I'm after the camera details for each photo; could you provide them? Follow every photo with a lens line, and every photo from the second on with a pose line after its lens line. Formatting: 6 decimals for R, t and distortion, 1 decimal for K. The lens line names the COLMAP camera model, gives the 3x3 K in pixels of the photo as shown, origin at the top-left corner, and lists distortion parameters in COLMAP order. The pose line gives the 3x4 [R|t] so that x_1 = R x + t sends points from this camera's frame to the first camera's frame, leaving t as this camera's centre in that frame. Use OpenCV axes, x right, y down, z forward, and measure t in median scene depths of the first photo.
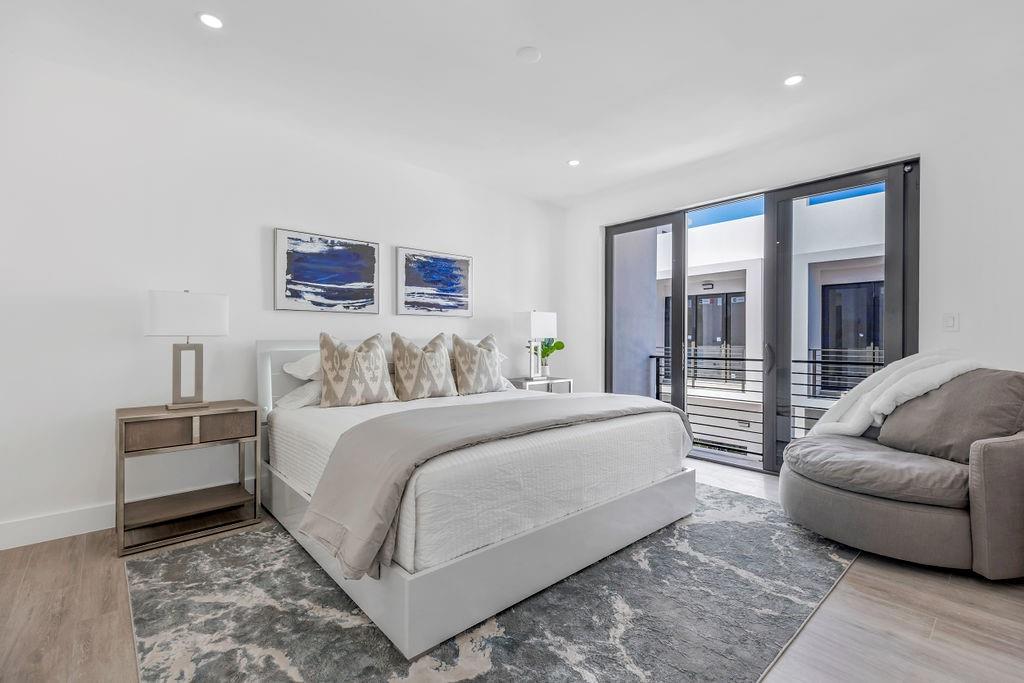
lens RADIAL K [[451.2, 0, 514.5], [0, 451.2, 339.5], [0, 0, 1]] dist [0.002511, 0.000687]
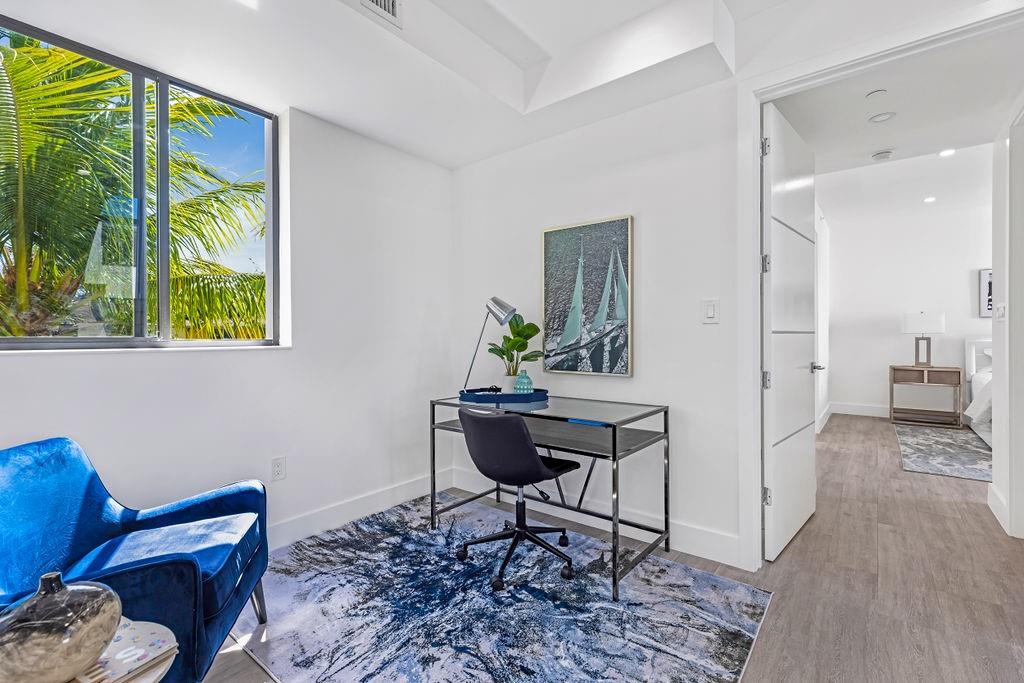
lens RADIAL K [[451.2, 0, 514.1], [0, 451.2, 339.2], [0, 0, 1]] dist [0.002511, 0.000687]
pose [[0.192974, -0.000939, -0.981203, 0.983719], [0.000099, 1.000000, -0.000937, 0.020376], [0.981204, 0.000084, 0.192974, -1.283365]]
